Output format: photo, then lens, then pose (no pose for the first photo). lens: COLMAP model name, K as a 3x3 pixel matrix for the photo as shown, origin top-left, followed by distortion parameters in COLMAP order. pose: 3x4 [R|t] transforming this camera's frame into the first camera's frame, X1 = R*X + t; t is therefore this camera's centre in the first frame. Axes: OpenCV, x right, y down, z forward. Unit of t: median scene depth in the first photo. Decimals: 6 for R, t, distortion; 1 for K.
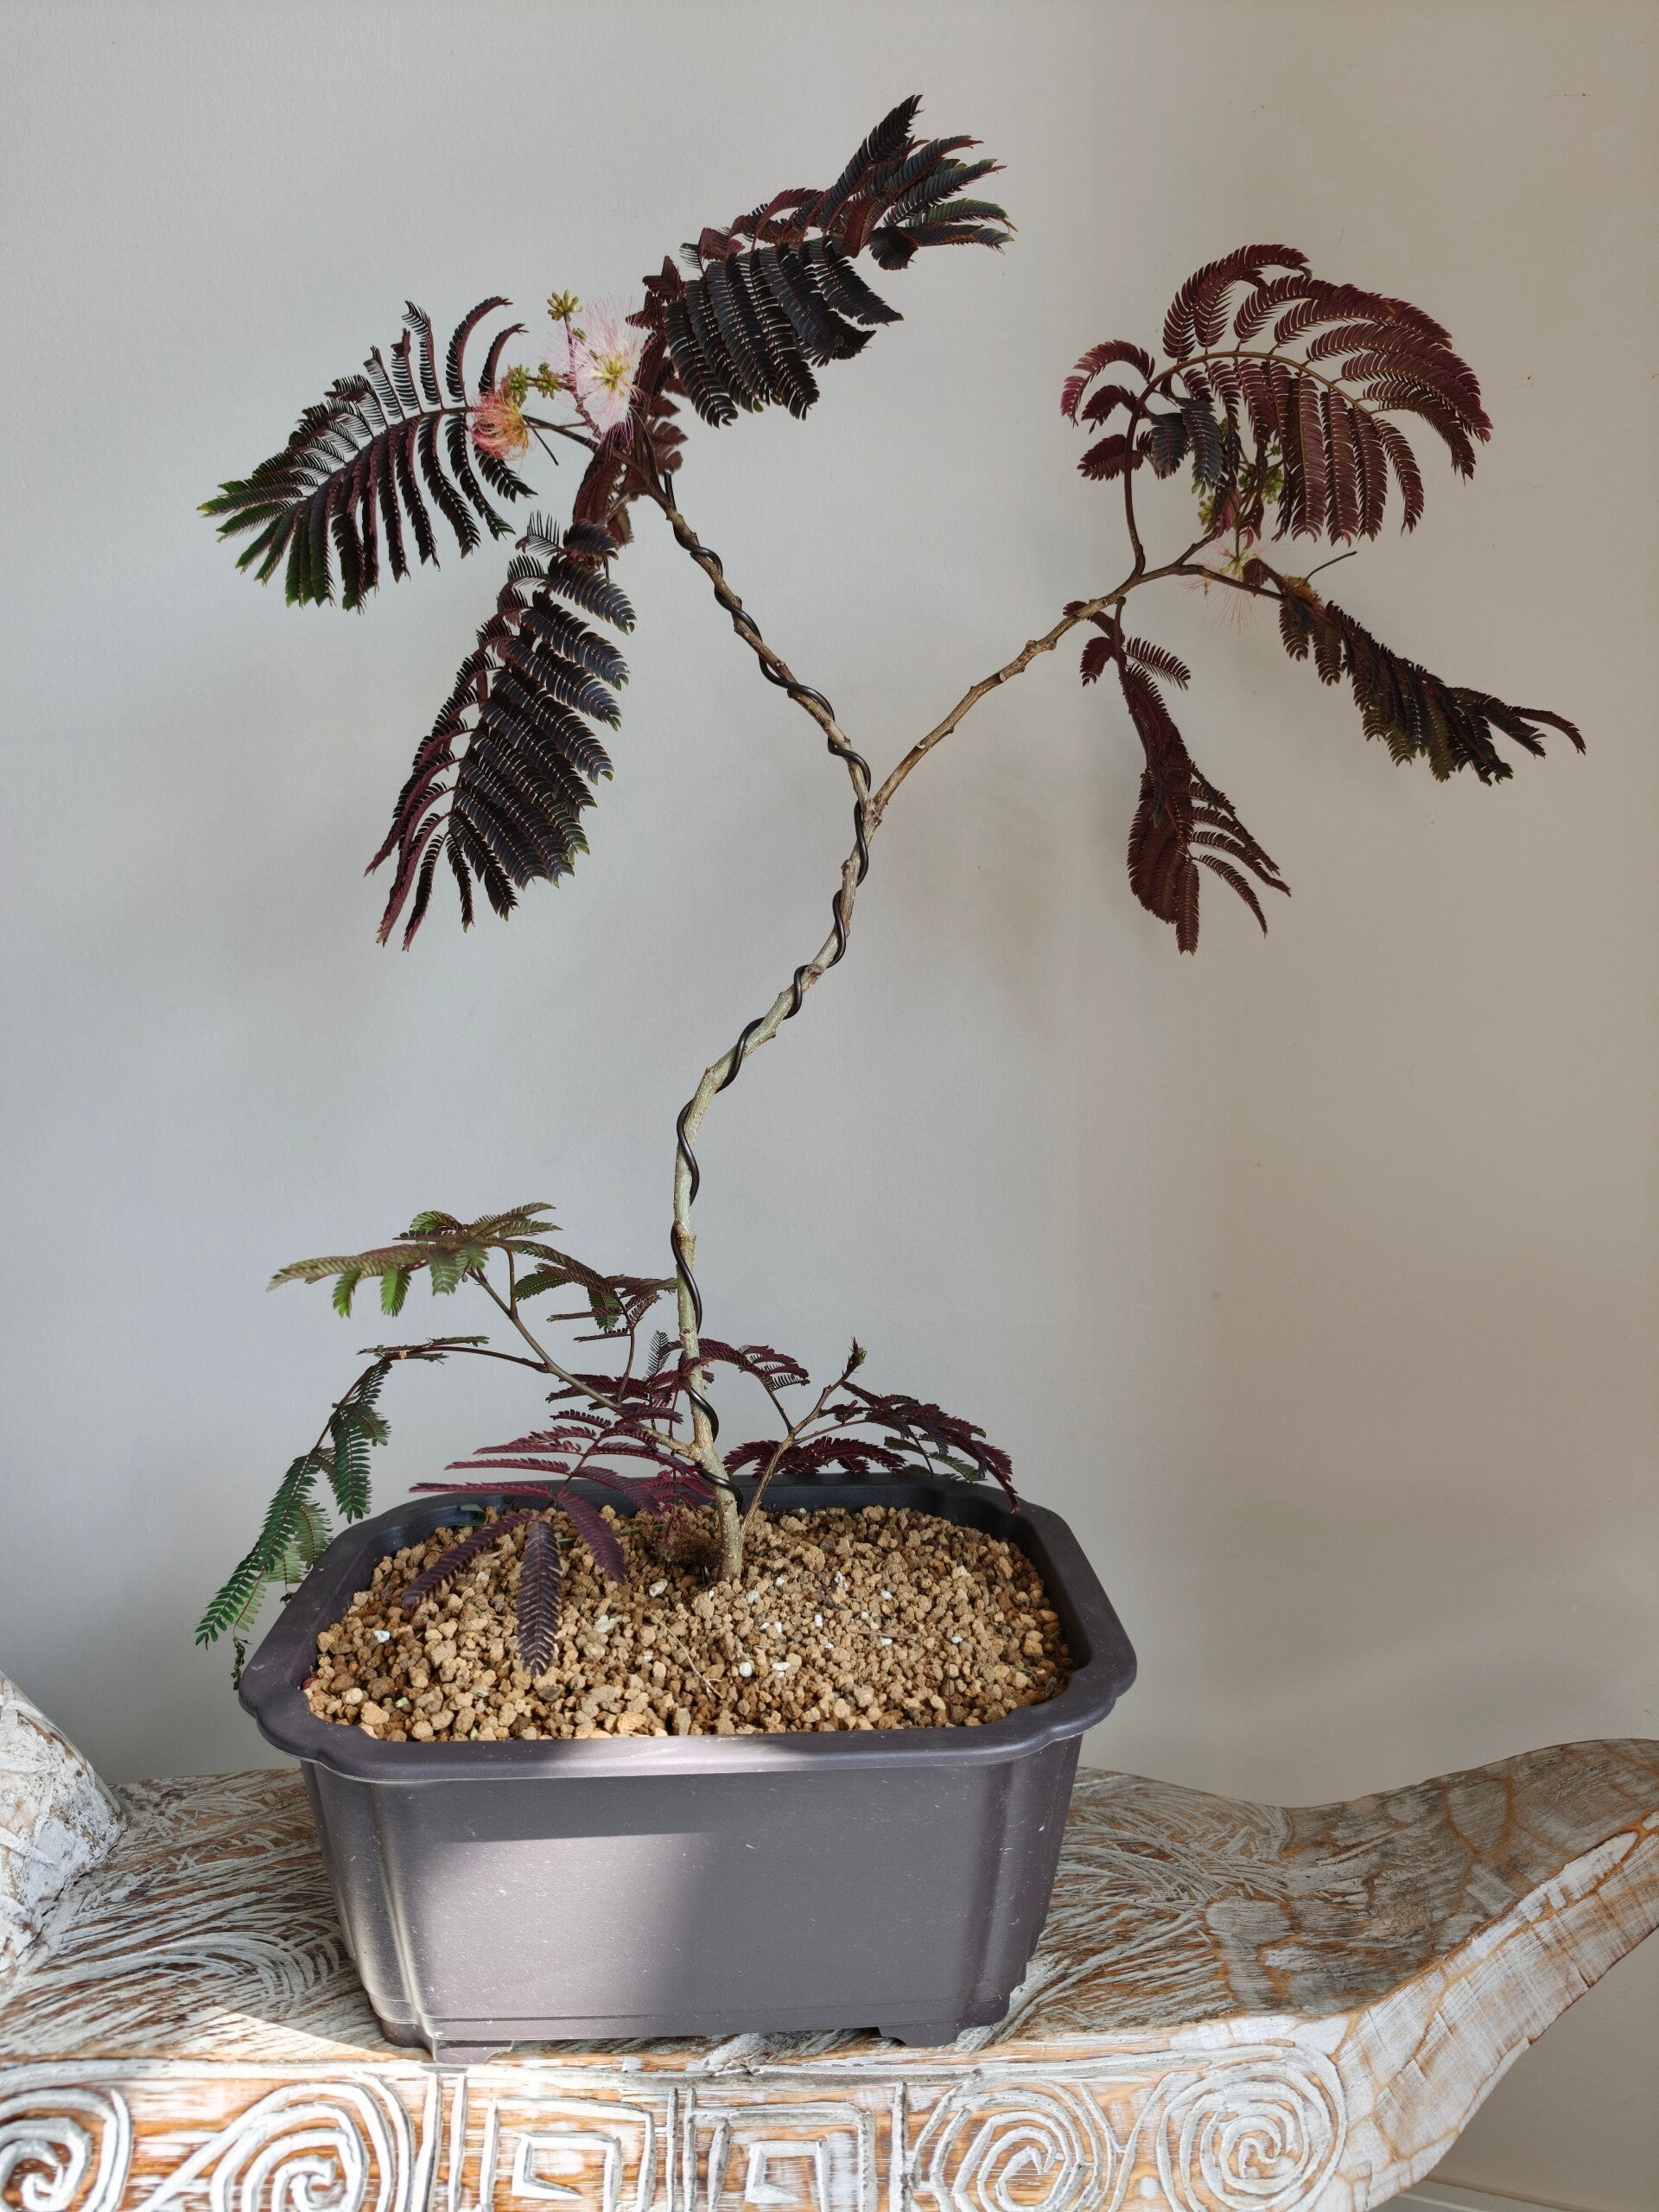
lens RADIAL K [[1592.6, 0, 845.0], [0, 1592.6, 1106.8], [0, 0, 1]] dist [-0.048277, 0.036187]
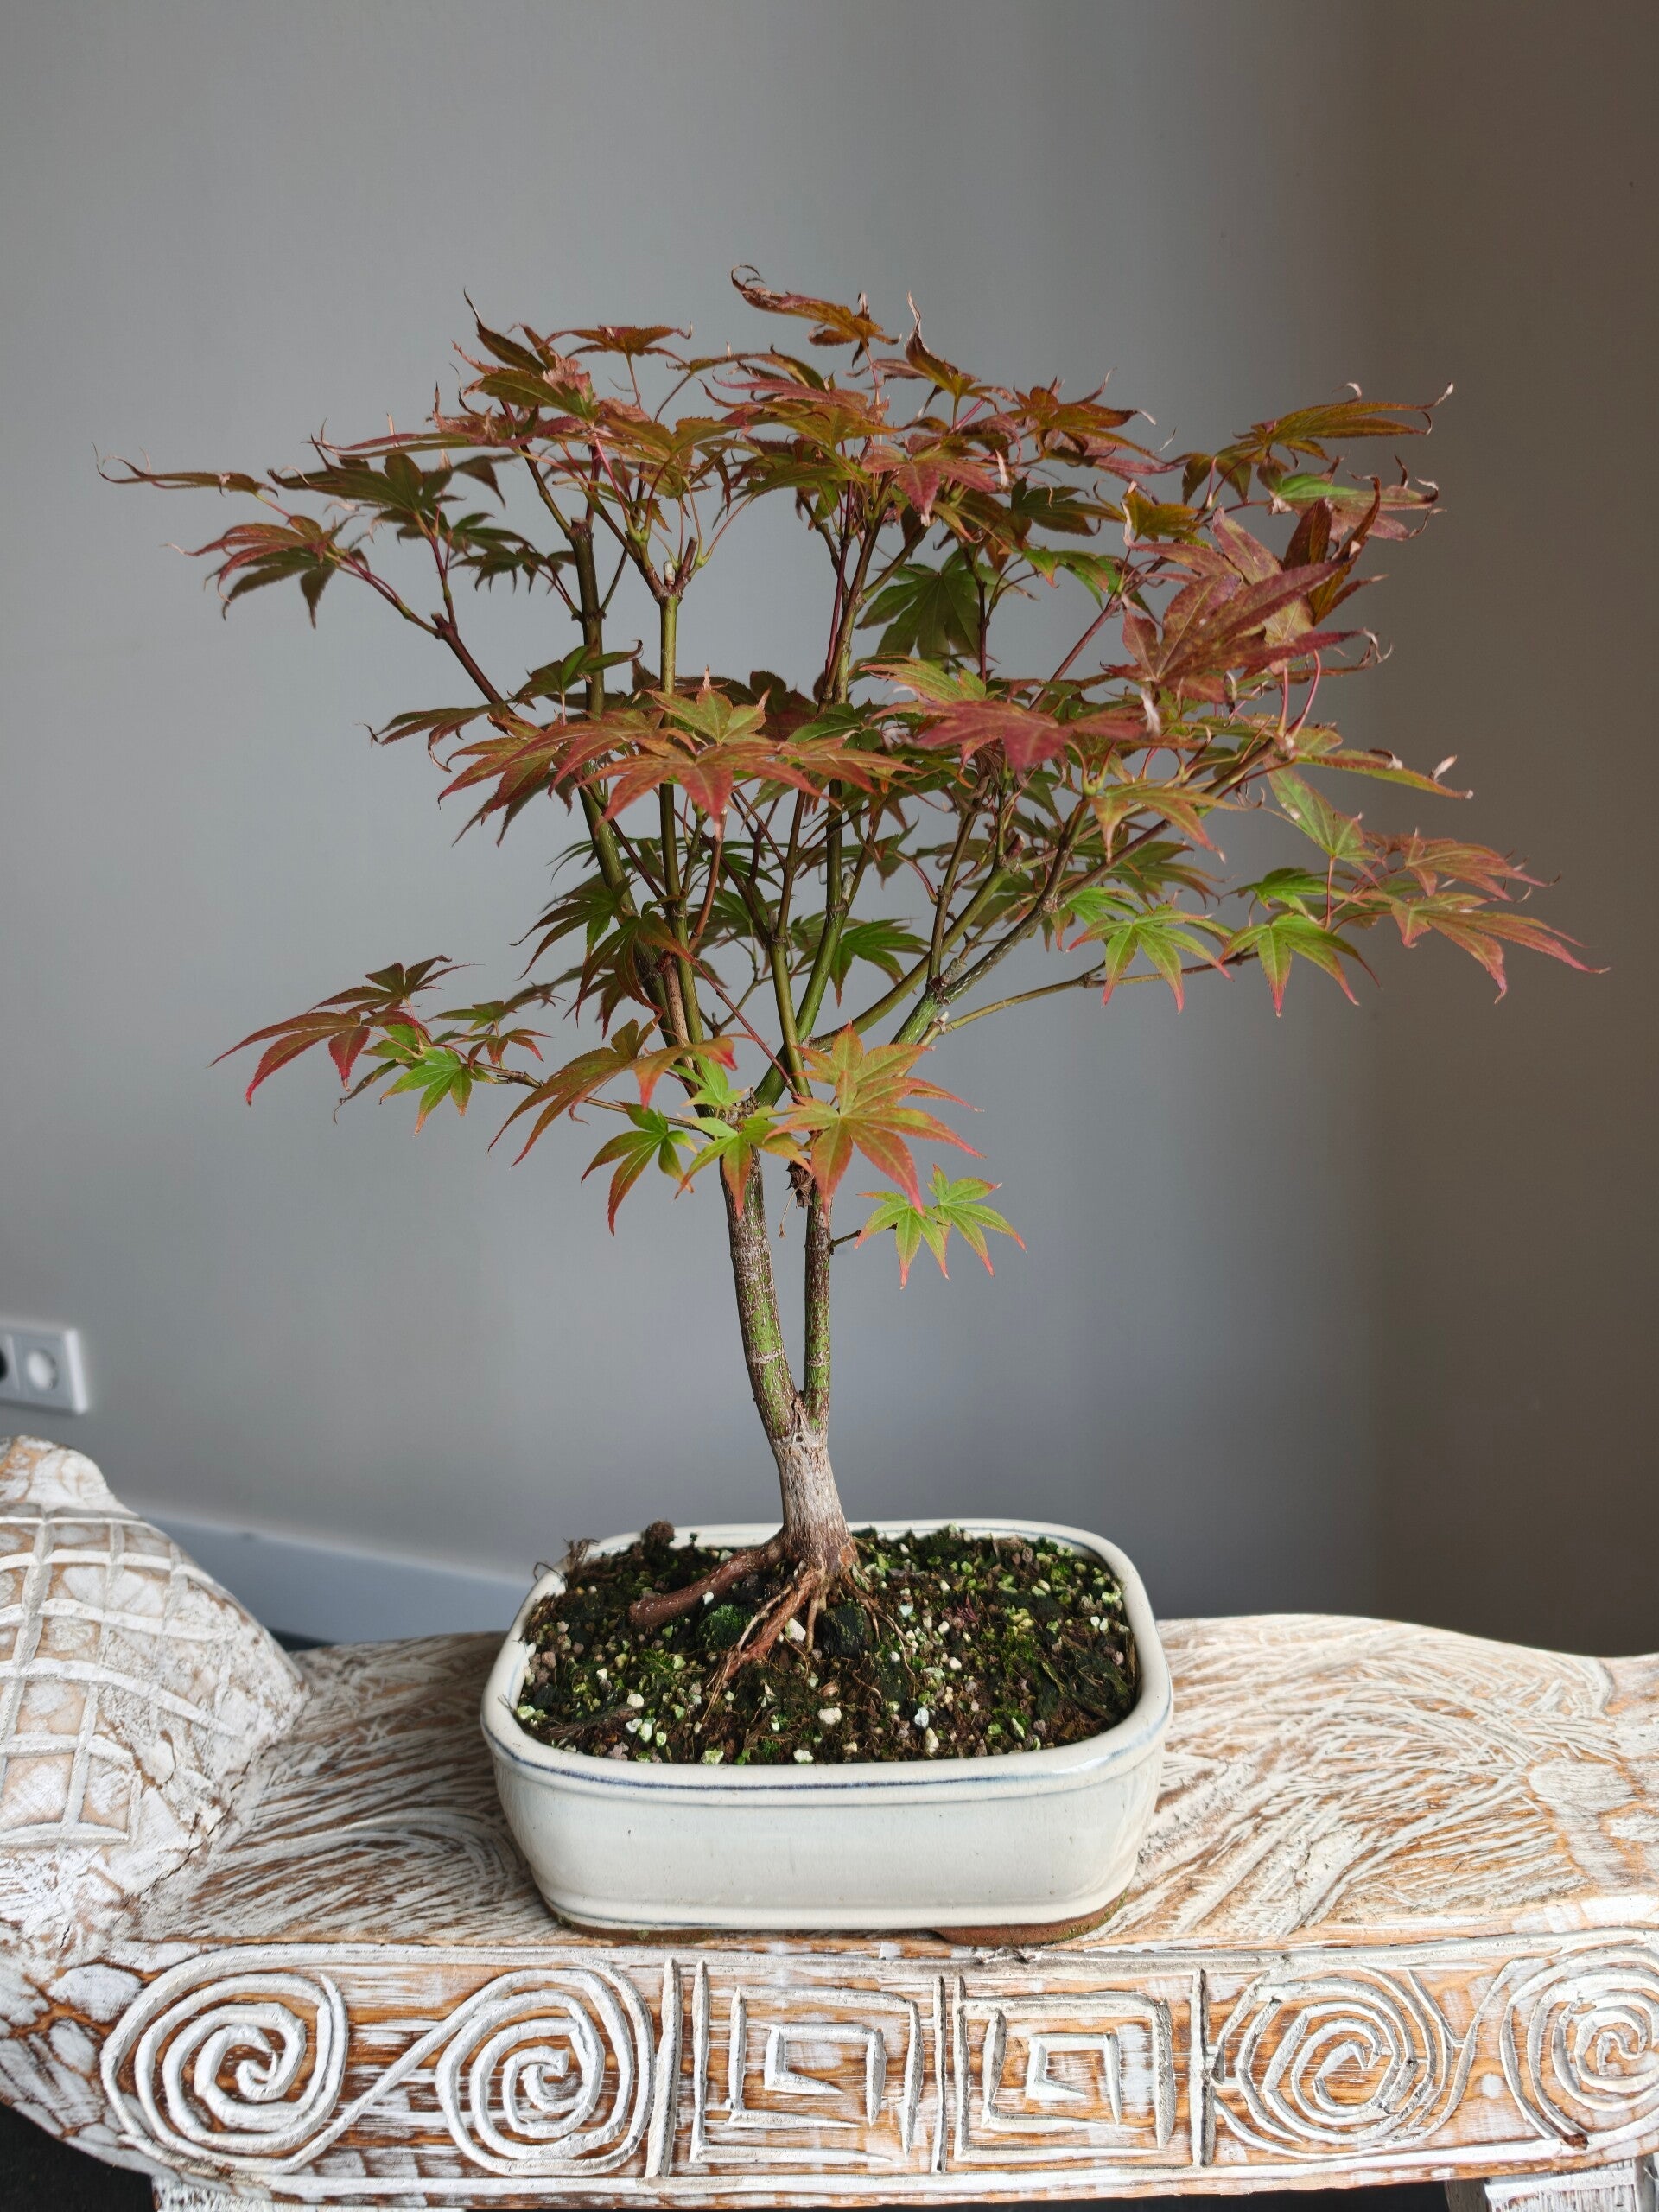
lens RADIAL K [[1644.0, 0, 829.5], [0, 1644.0, 1106.0], [0, 0, 1]] dist [-0.058311, 0.043051]
pose [[0.995616, -0.039535, -0.084771, -0.071340], [0.046741, 0.995302, 0.084786, 0.056278], [0.081020, -0.088377, 0.992787, 0.129941]]
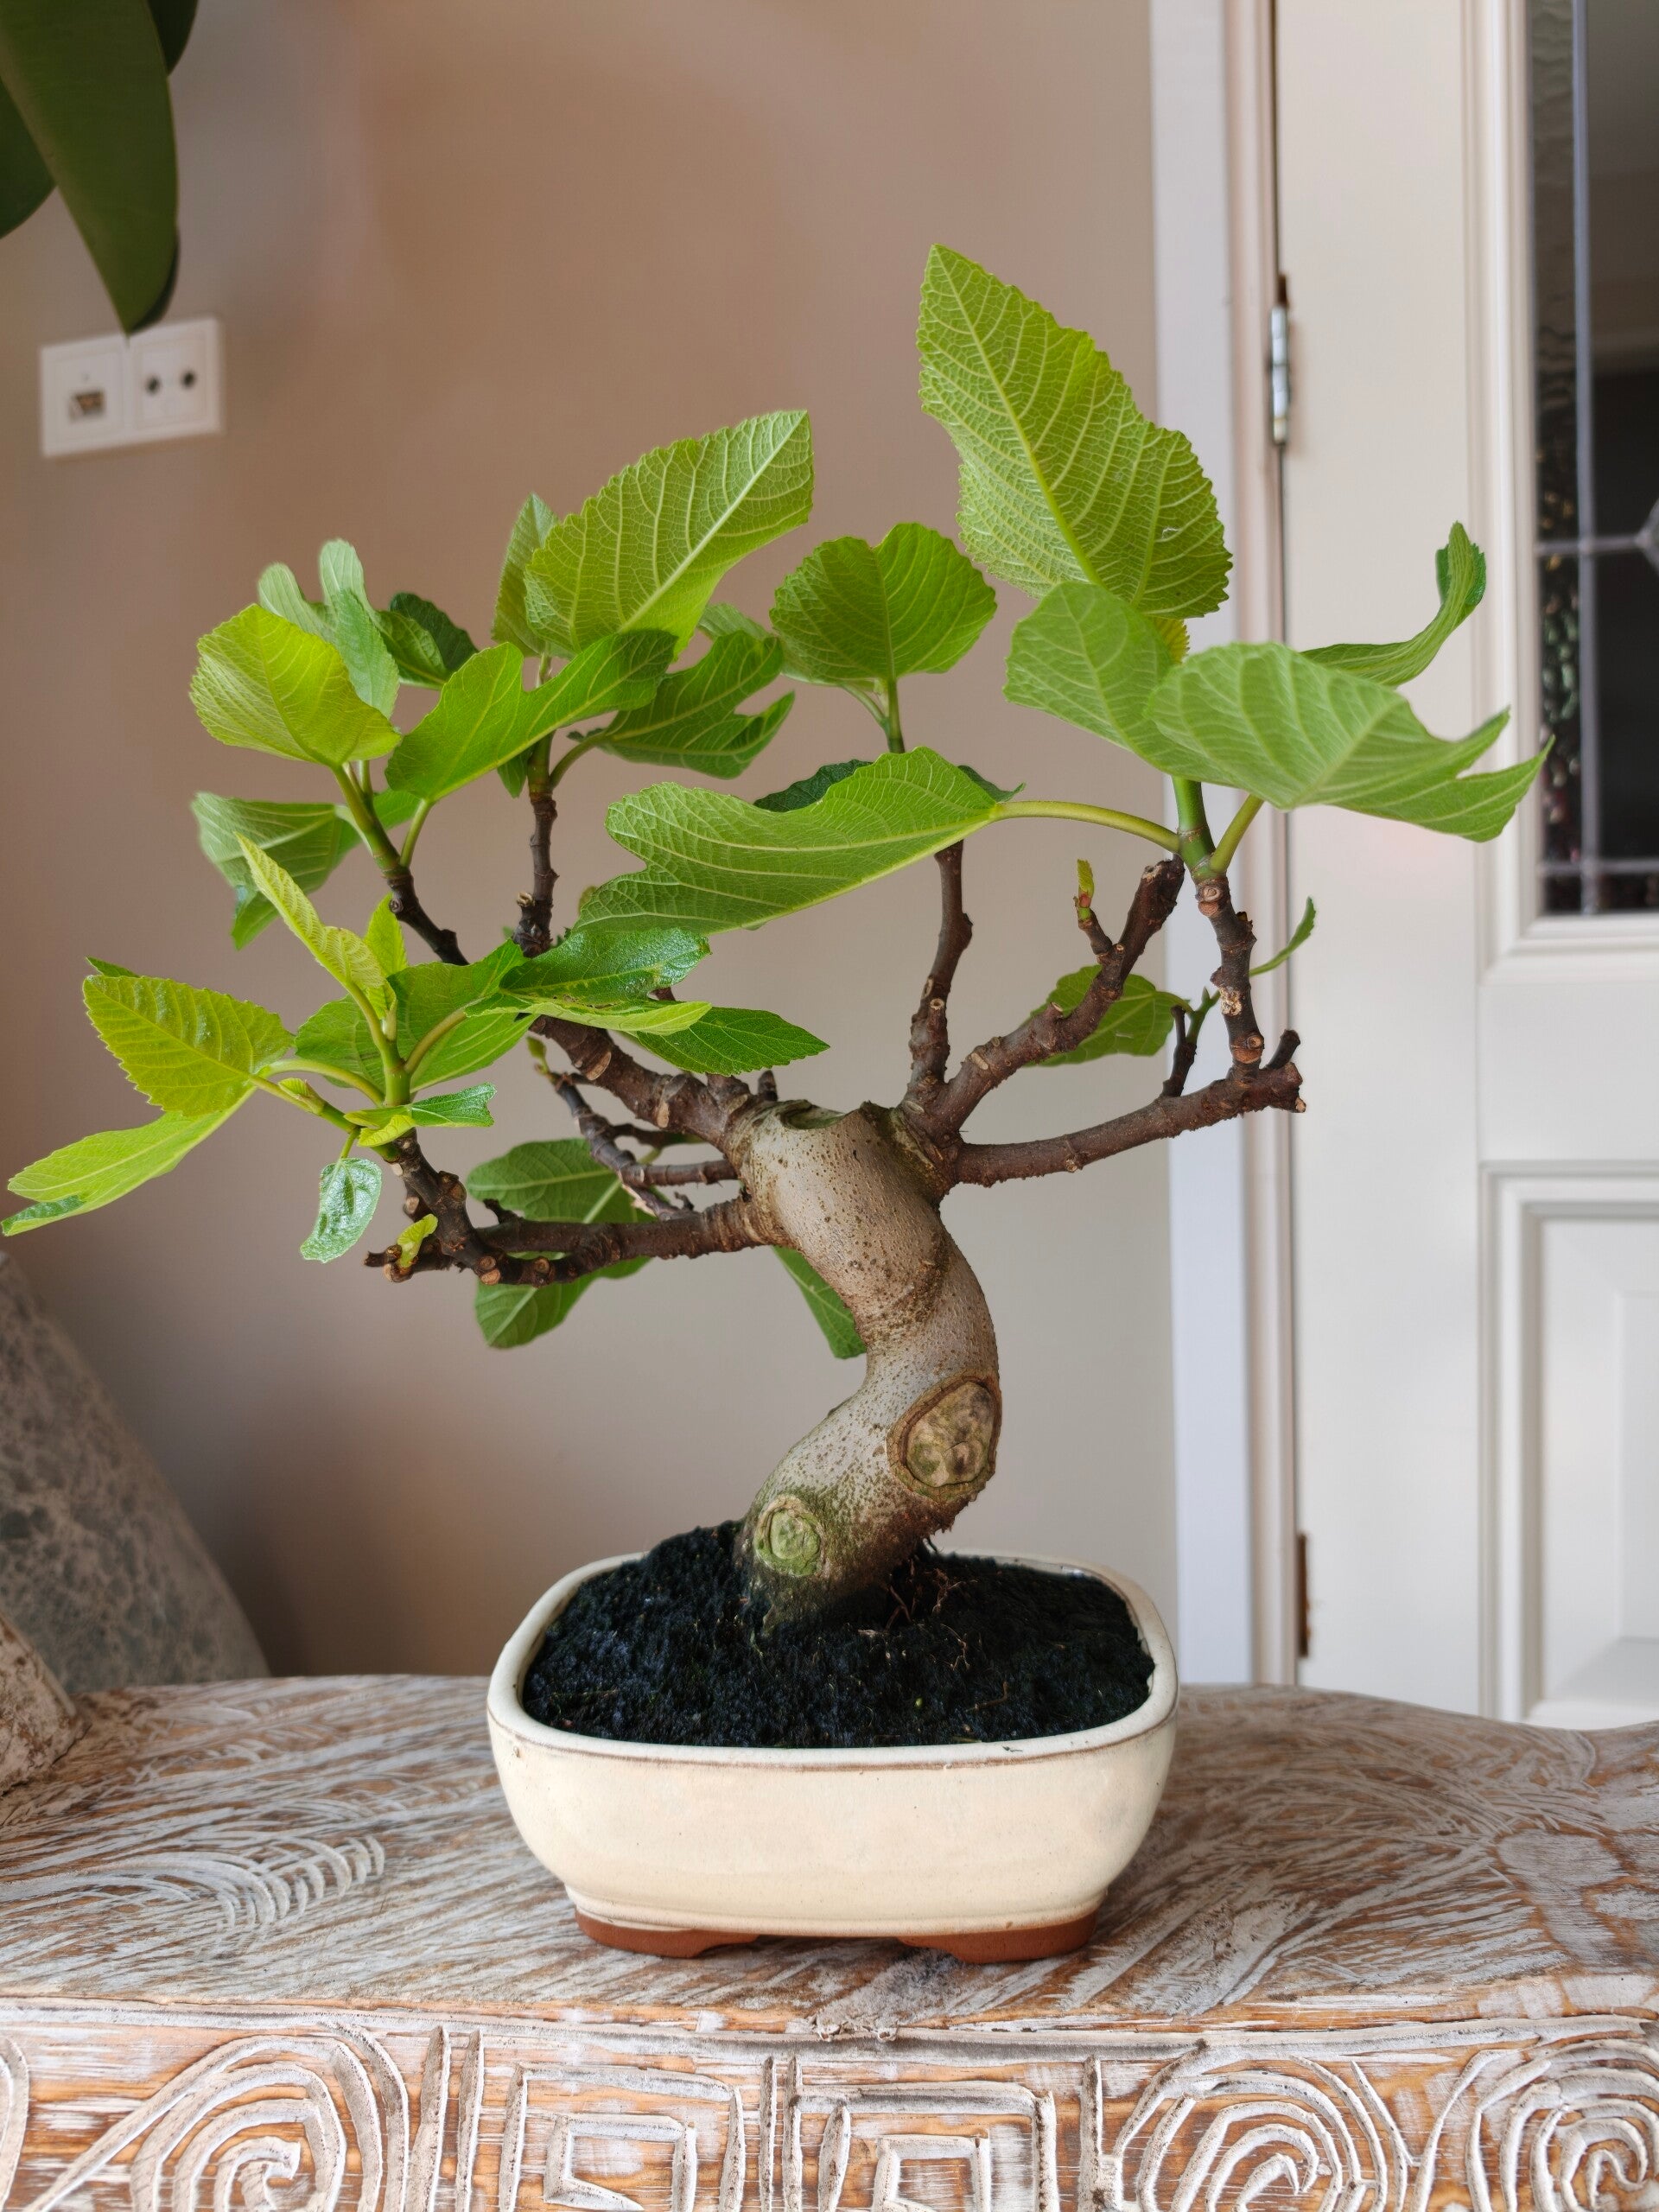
lens RADIAL K [[1610.6, 0, 842.1], [0, 1610.6, 1102.3], [0, 0, 1]] dist [-0.058036, 0.041131]
pose [[0.997731, -0.014731, -0.065692, -0.022198], [0.011458, 0.998688, -0.049919, 0.223895], [0.066341, 0.049053, 0.996591, 0.260418]]
